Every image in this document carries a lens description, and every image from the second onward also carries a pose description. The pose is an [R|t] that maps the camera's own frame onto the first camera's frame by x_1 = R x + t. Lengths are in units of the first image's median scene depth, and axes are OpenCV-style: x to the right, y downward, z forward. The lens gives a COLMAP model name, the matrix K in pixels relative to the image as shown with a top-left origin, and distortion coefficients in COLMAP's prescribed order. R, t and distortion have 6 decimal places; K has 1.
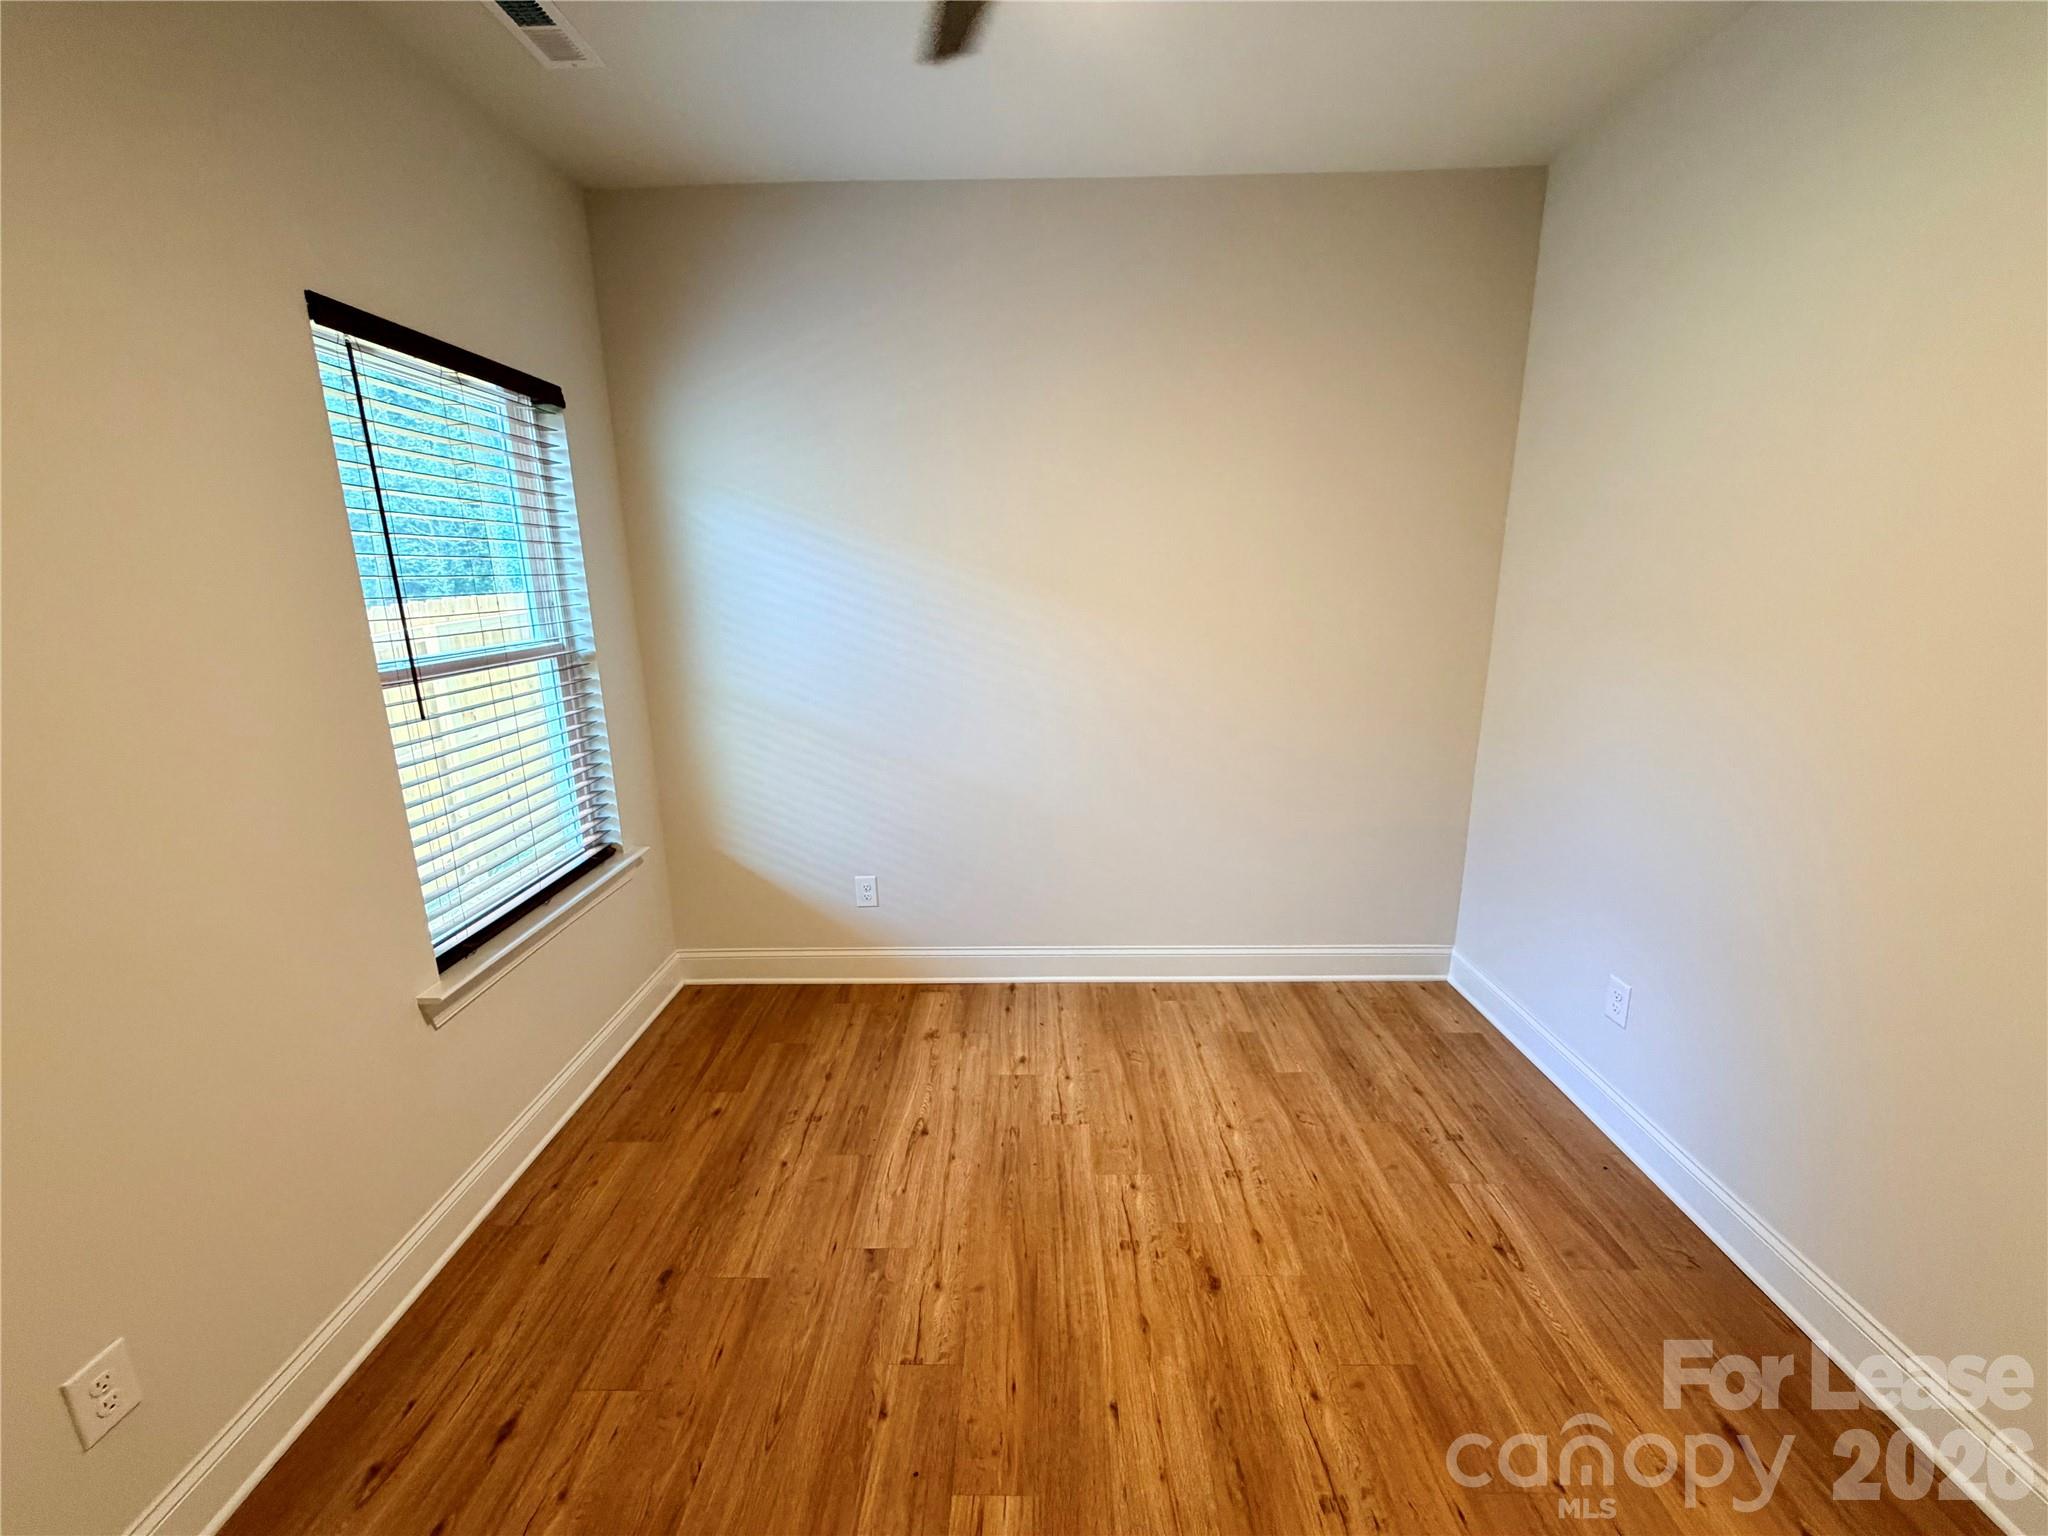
lens RADIAL K [[816.3, 0, 1014.5], [0, 816.3, 765.6], [0, 0, 1]] dist [-0.001652, -0.000147]
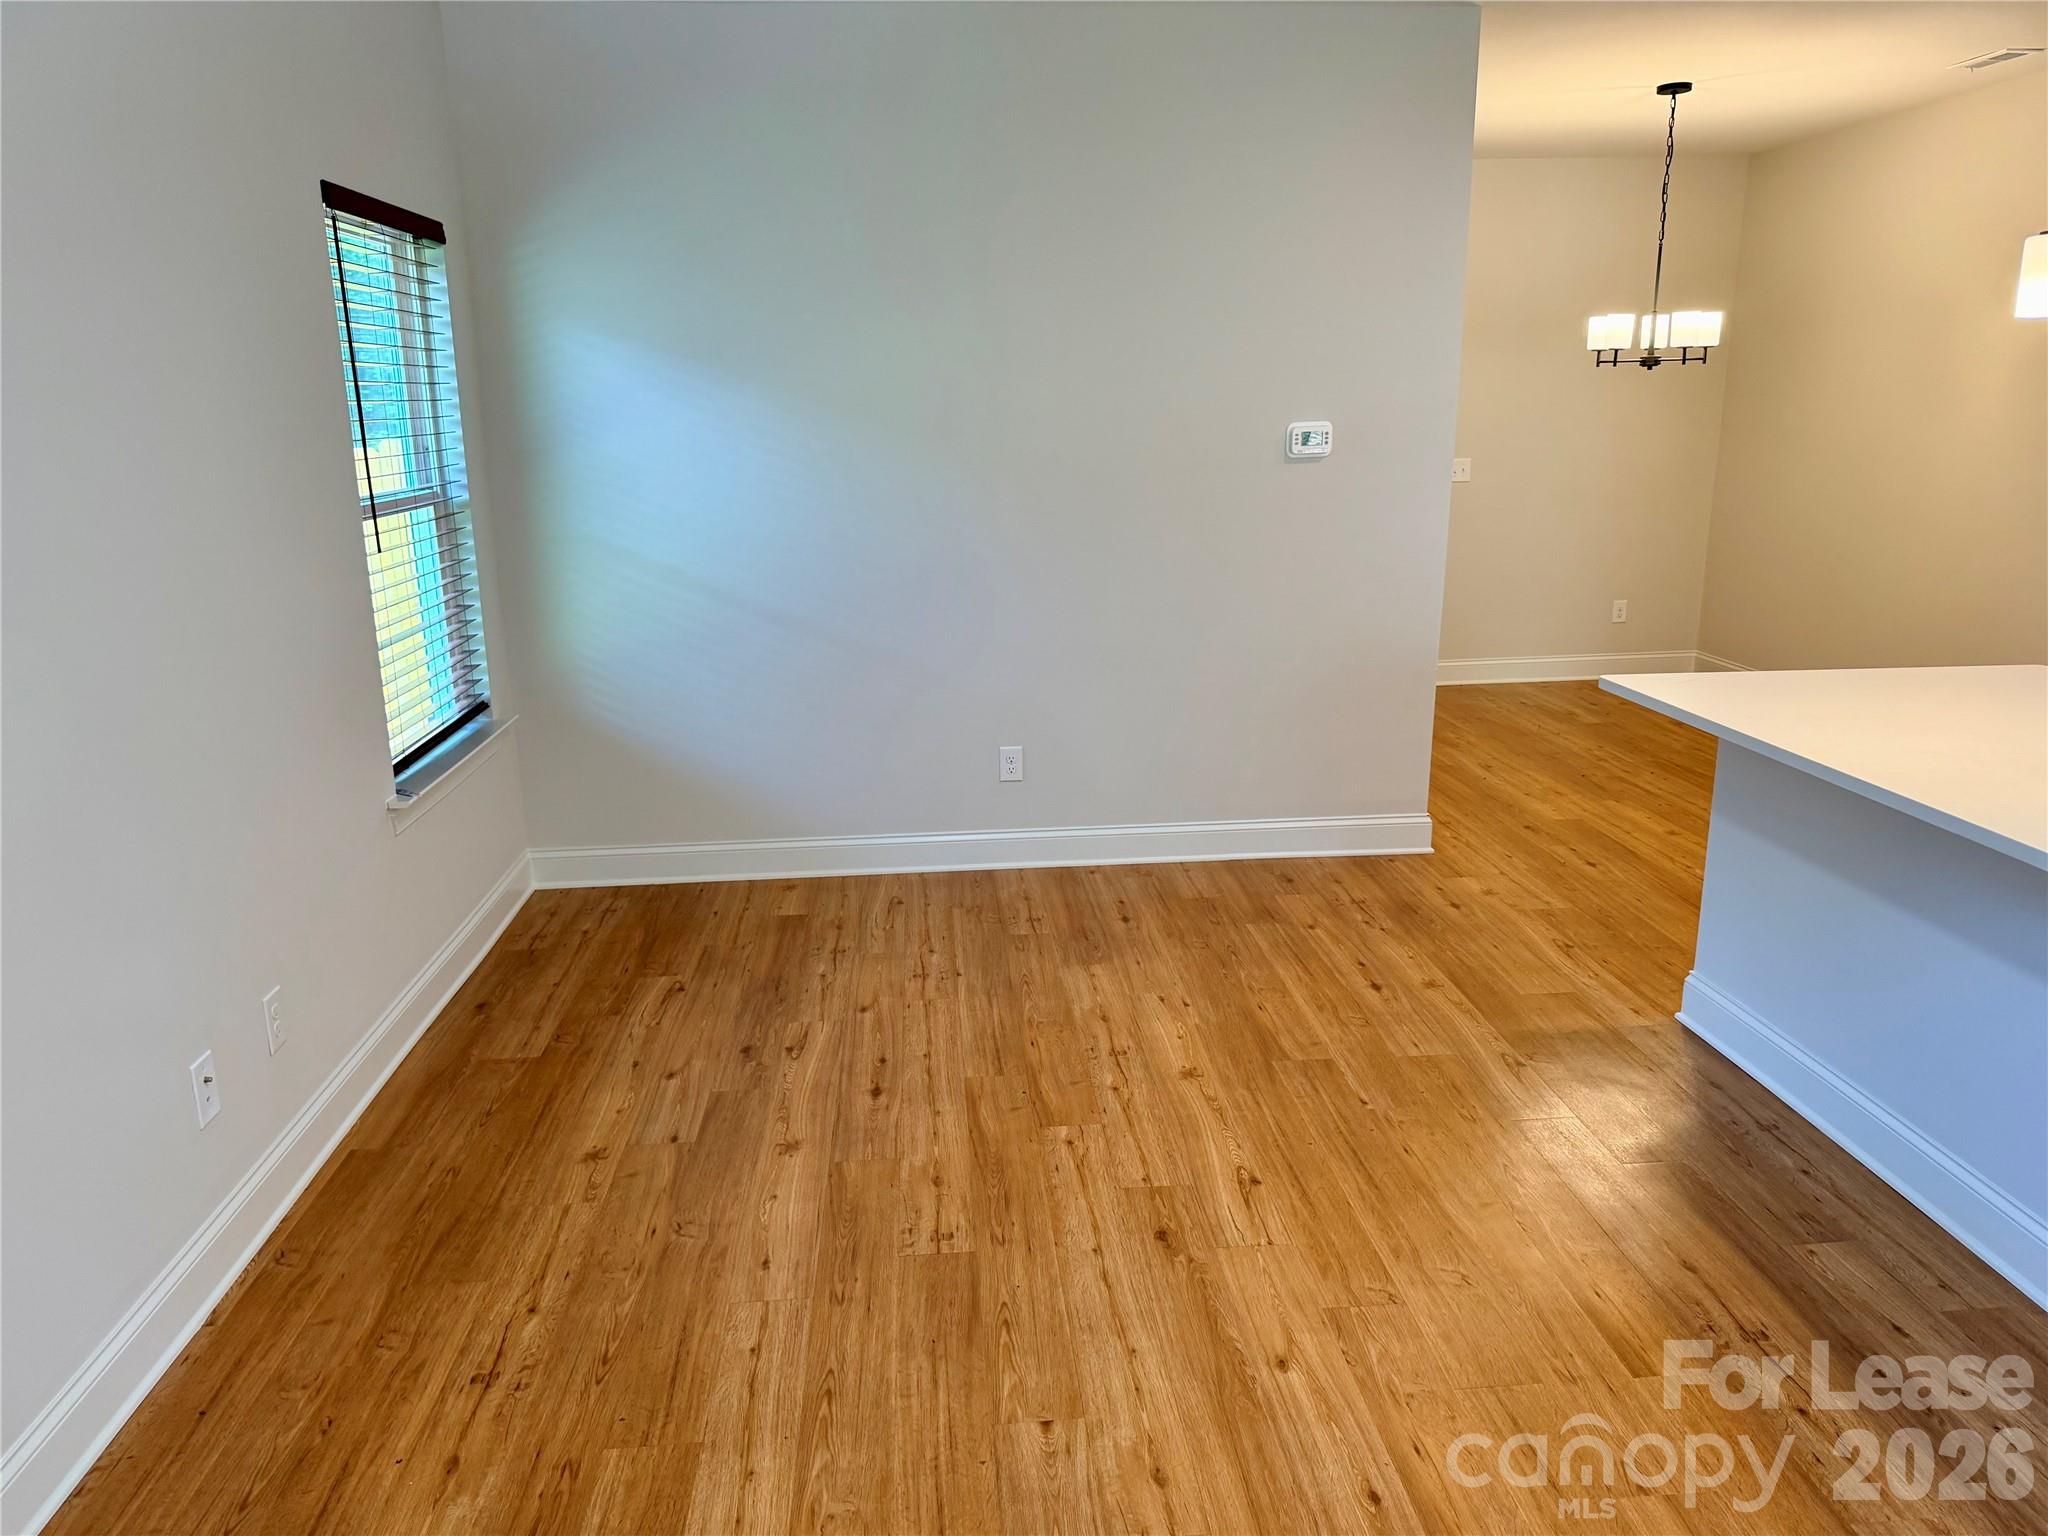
lens RADIAL K [[1445.0, 0, 1024.0], [0, 1445.0, 768.0], [0, 0, 1]] dist [0.033341, -0.049662]
pose [[0.995889, -0.013878, 0.089510, -0.033202], [0.012639, 0.999817, 0.014394, 0.165058], [-0.089694, -0.013204, 0.995882, -0.780718]]
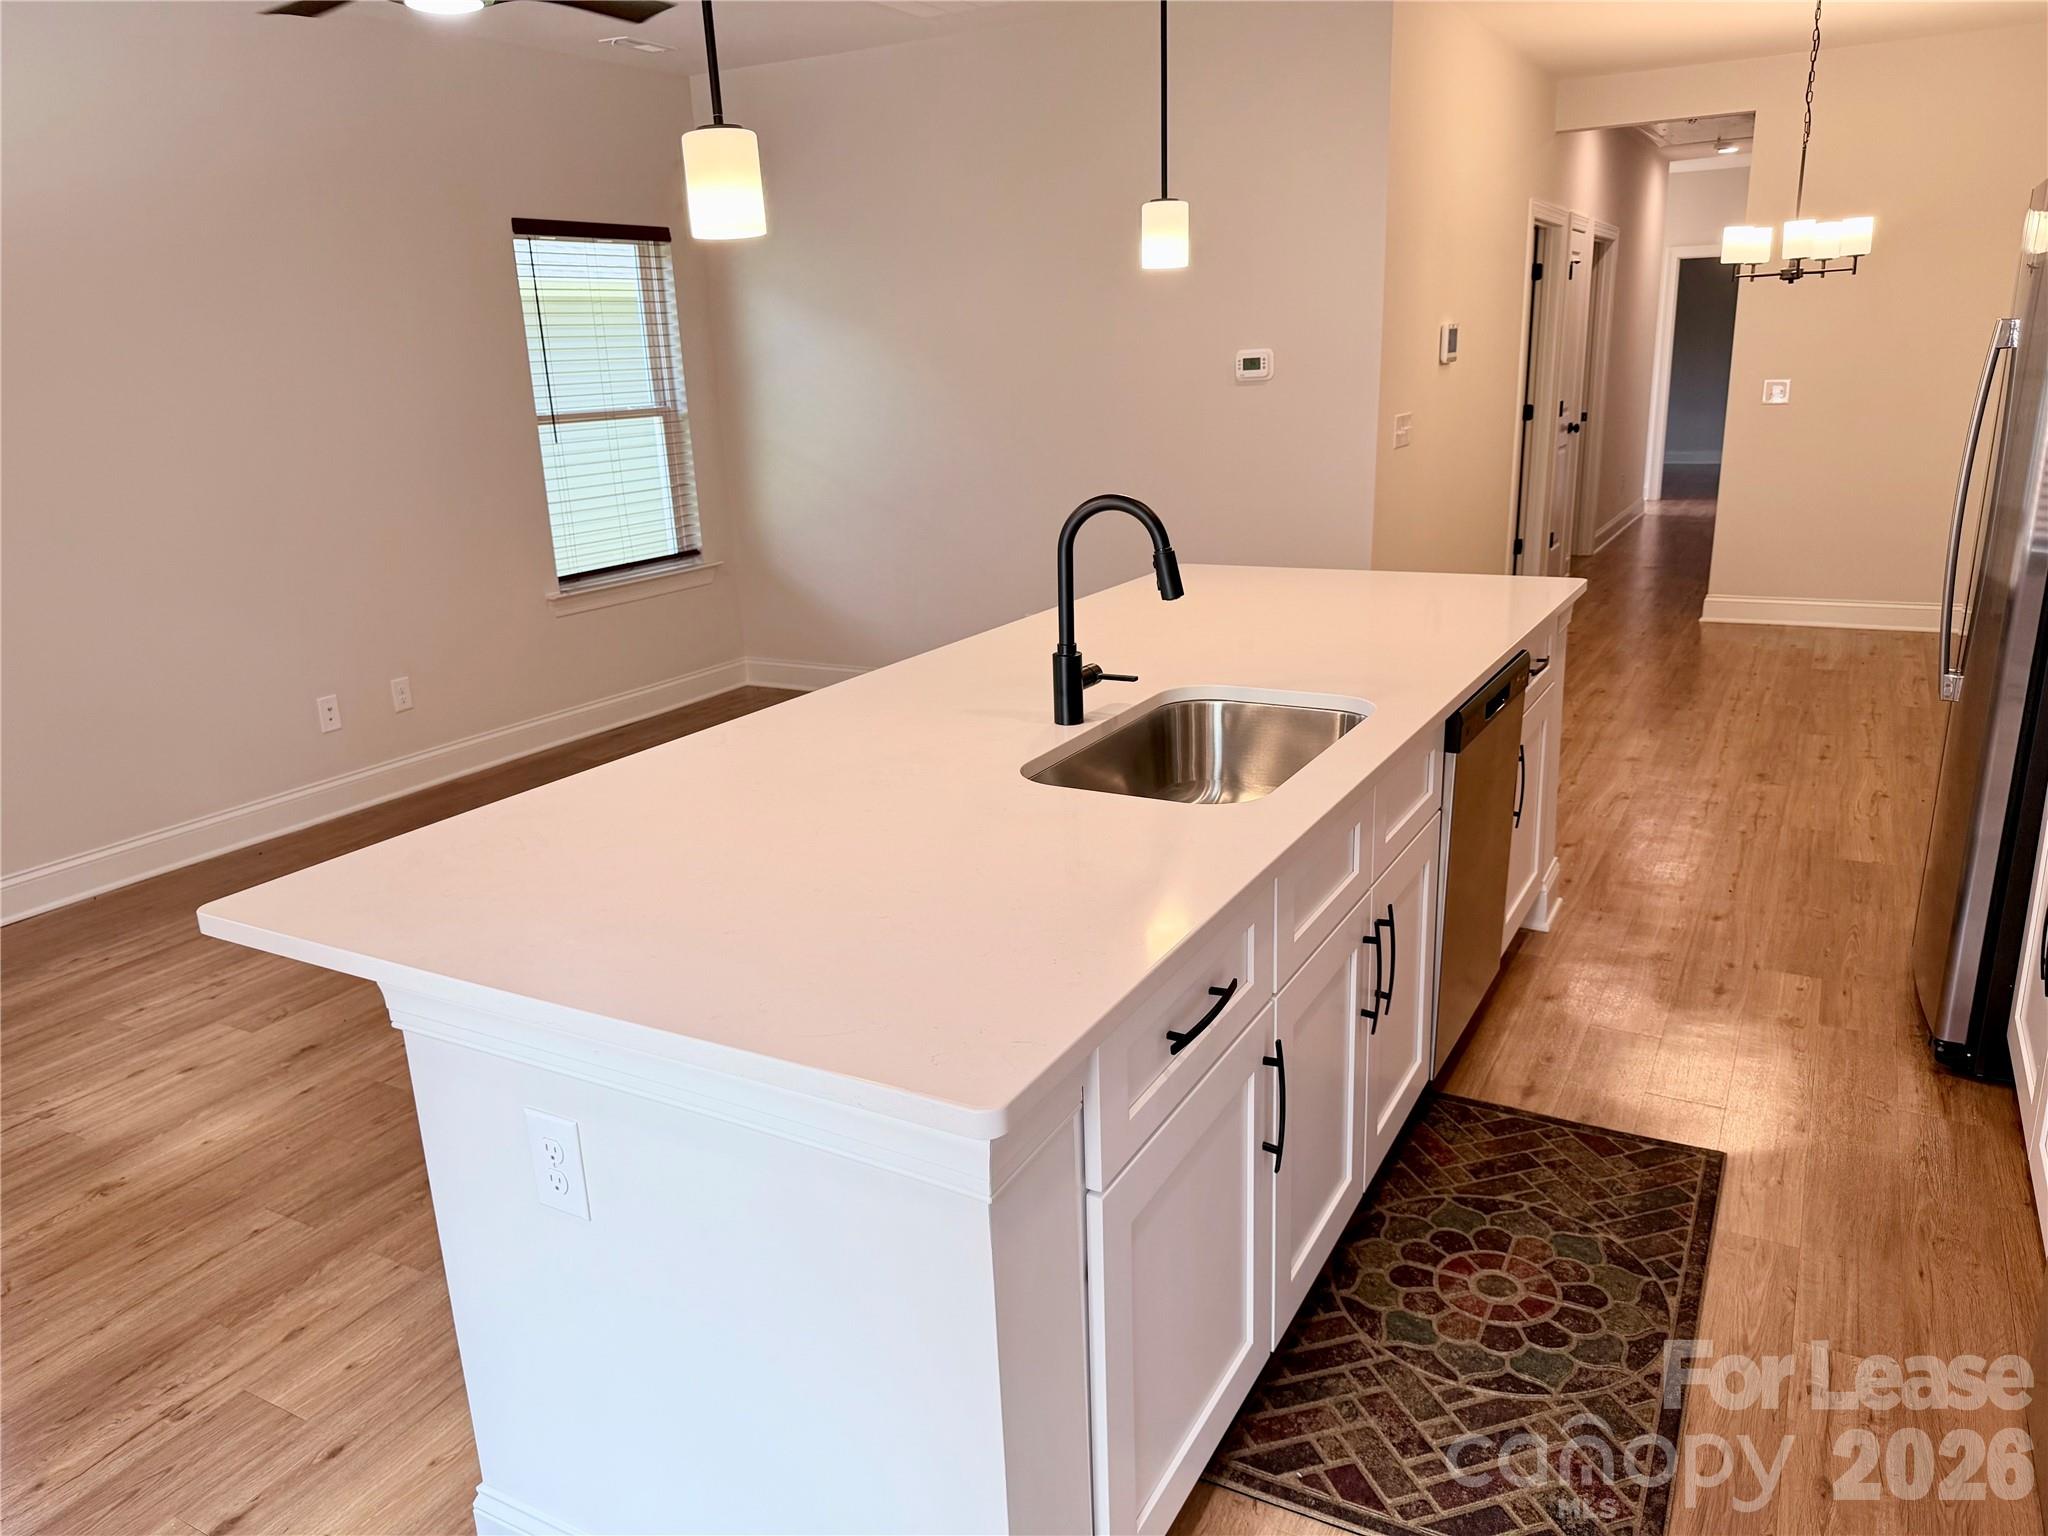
lens RADIAL K [[1491.0, 0, 1027.8], [0, 1491.0, 783.4], [0, 0, 1]] dist [-0.000004, -0.000334]
pose [[0.881257, 0.123348, -0.456257, 1.349500], [-0.090555, 0.991526, 0.093150, 0.216981], [0.463880, -0.040772, 0.884959, -1.106406]]
